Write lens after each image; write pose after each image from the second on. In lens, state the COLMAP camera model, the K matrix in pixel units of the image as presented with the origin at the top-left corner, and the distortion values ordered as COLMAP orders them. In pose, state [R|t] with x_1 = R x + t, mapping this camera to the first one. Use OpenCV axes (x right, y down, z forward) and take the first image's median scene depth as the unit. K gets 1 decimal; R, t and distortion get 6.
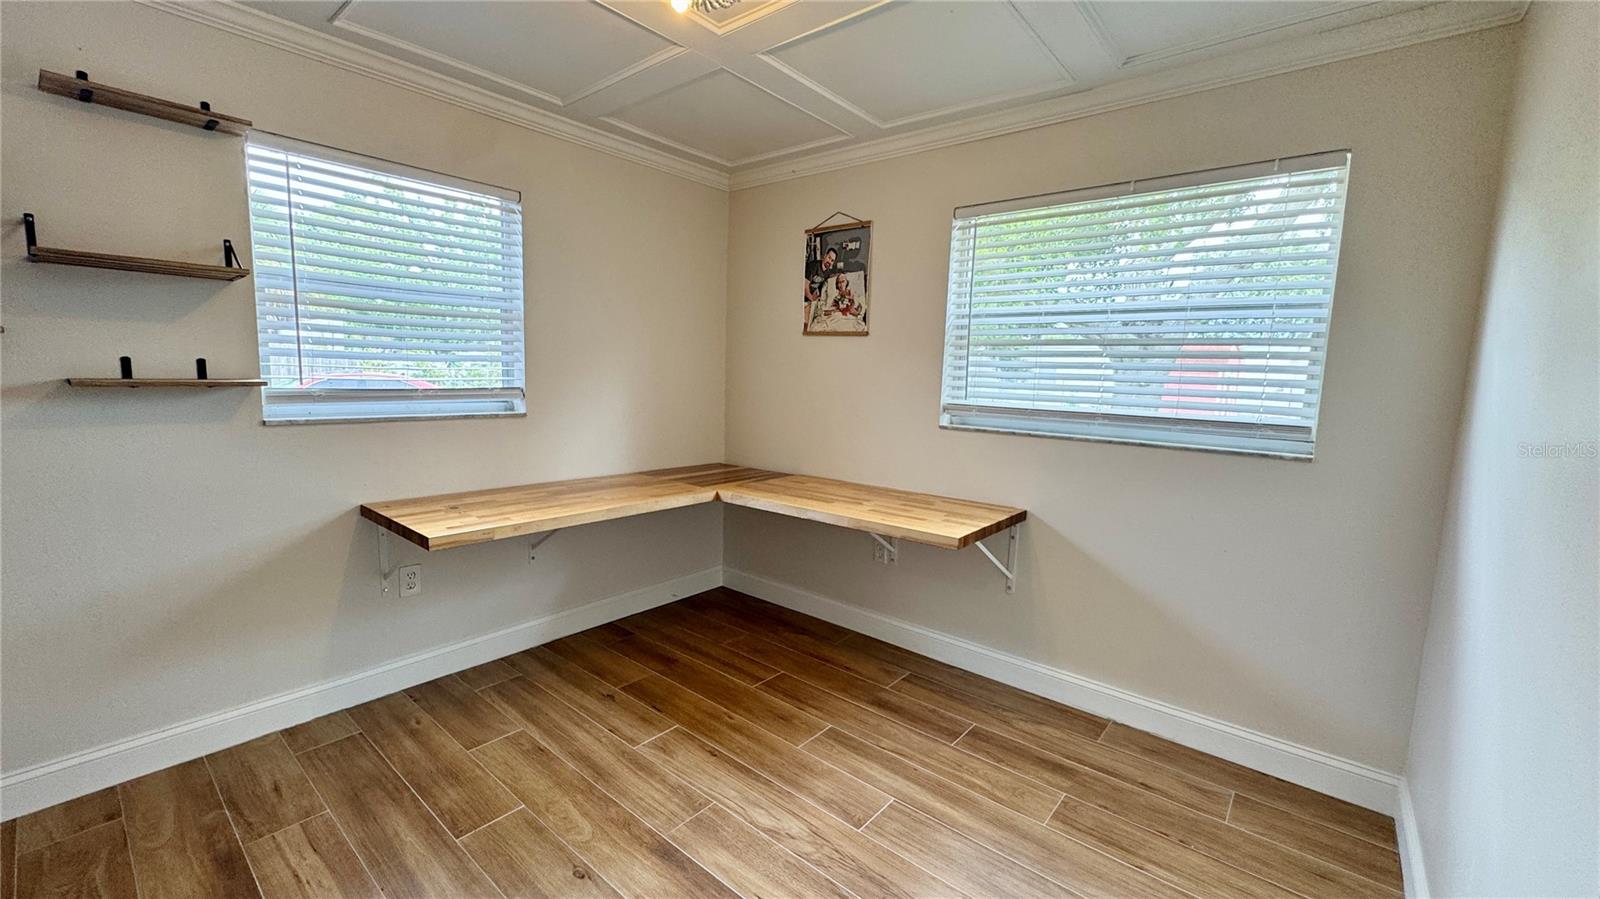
lens RADIAL K [[638.0, 0, 801.9], [0, 638.0, 448.3], [0, 0, 1]] dist [-0.003040, -0.000127]
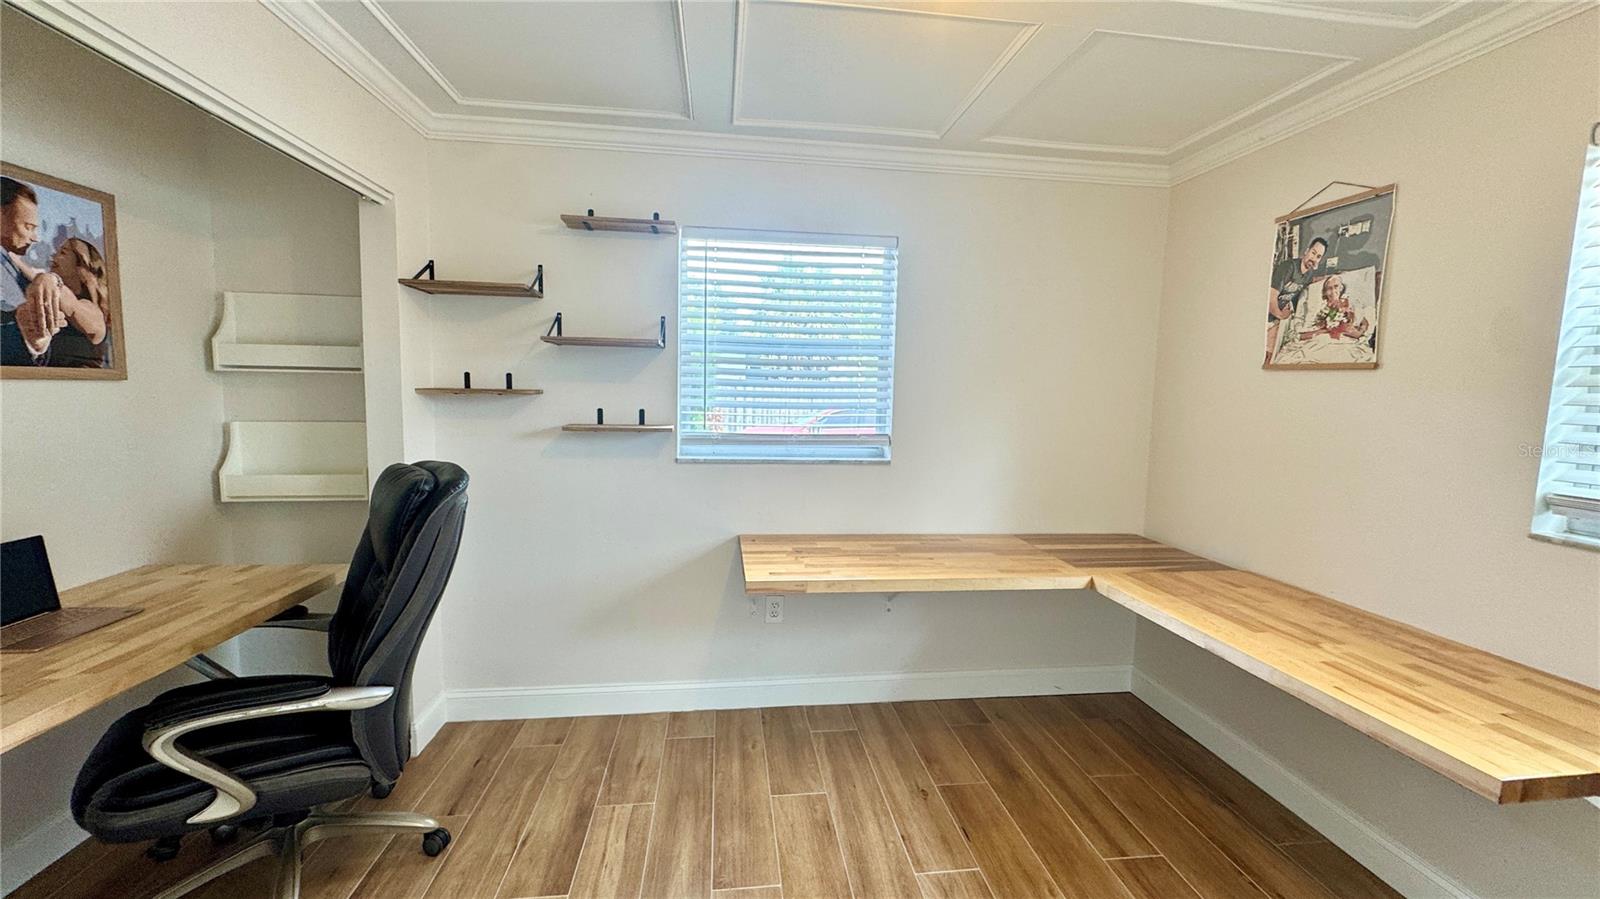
lens RADIAL K [[638.0, 0, 799.5], [0, 638.0, 449.7], [0, 0, 1]] dist [-0.003040, -0.000127]
pose [[0.729737, 0.053201, -0.681654, 0.139783], [-0.082826, 0.996504, -0.010895, -0.054068], [0.678692, 0.064409, 0.731593, 0.205926]]
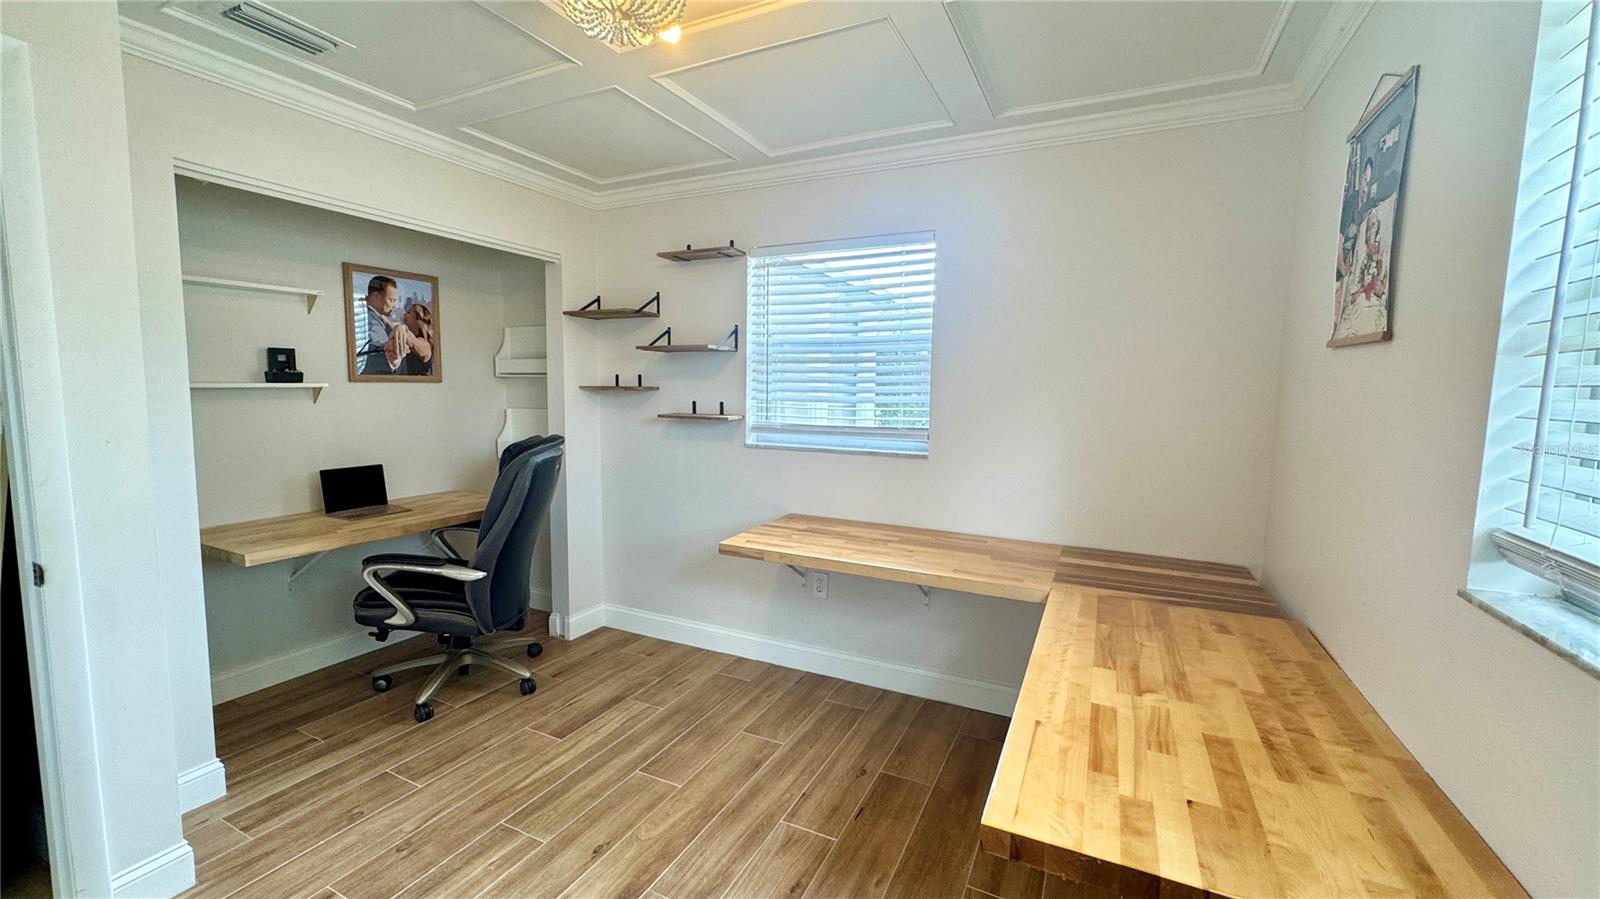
lens RADIAL K [[638.0, 0, 802.3], [0, 638.0, 451.4], [0, 0, 1]] dist [-0.003040, -0.000127]
pose [[0.236304, 0.074683, -0.968805, 0.500340], [-0.122084, 0.991423, 0.046649, -0.089547], [0.963979, 0.107252, 0.243395, 0.624298]]
